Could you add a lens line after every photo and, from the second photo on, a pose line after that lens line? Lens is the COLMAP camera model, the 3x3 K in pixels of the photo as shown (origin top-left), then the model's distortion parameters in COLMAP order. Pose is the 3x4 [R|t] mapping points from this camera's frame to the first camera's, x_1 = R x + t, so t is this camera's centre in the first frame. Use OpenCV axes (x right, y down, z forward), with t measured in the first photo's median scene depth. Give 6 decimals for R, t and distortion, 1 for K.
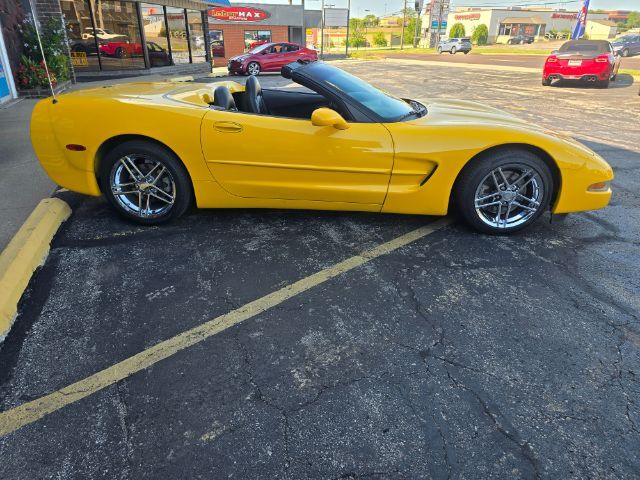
lens RADIAL K [[431.2, 0, 320.3], [0, 431.2, 229.8], [0, 0, 1]] dist [0.053470, -0.049796]
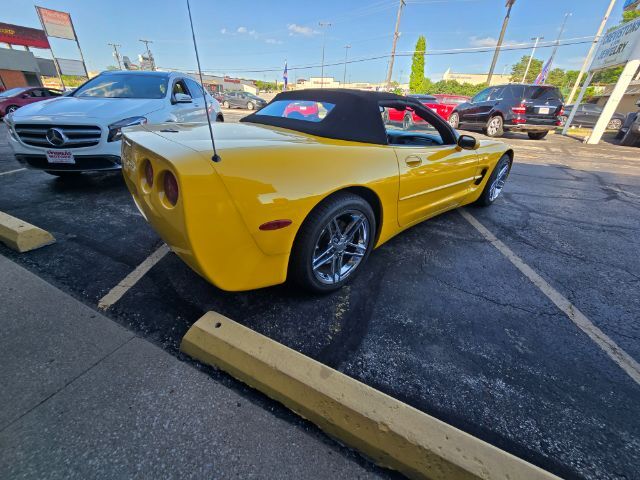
lens RADIAL K [[263.4, 0, 317.9], [0, 263.4, 238.5], [0, 0, 1]] dist [-0.007305, 0.003413]
pose [[0.714805, -0.311068, 0.626331, -0.830550], [0.252586, 0.950004, 0.183556, -0.244284], [-0.652115, 0.026996, 0.757639, 0.717904]]
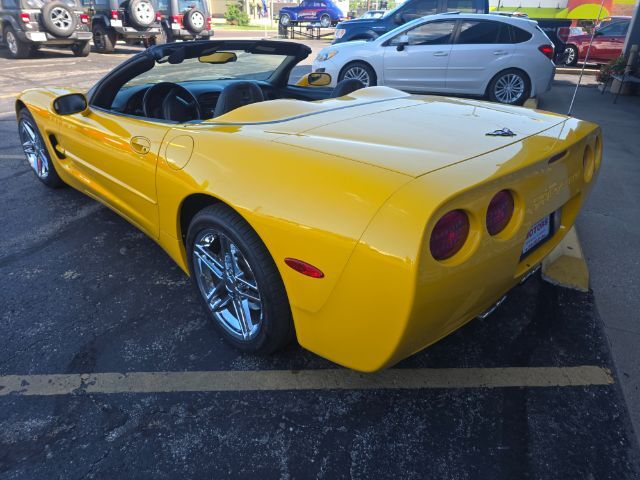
lens RADIAL K [[431.2, 0, 321.7], [0, 431.2, 237.6], [0, 0, 1]] dist [0.053470, -0.049796]
pose [[-0.761731, -0.315414, 0.565933, -0.829918], [0.234287, 0.680287, 0.694492, -0.797302], [-0.604050, 0.661607, -0.444298, 1.817745]]
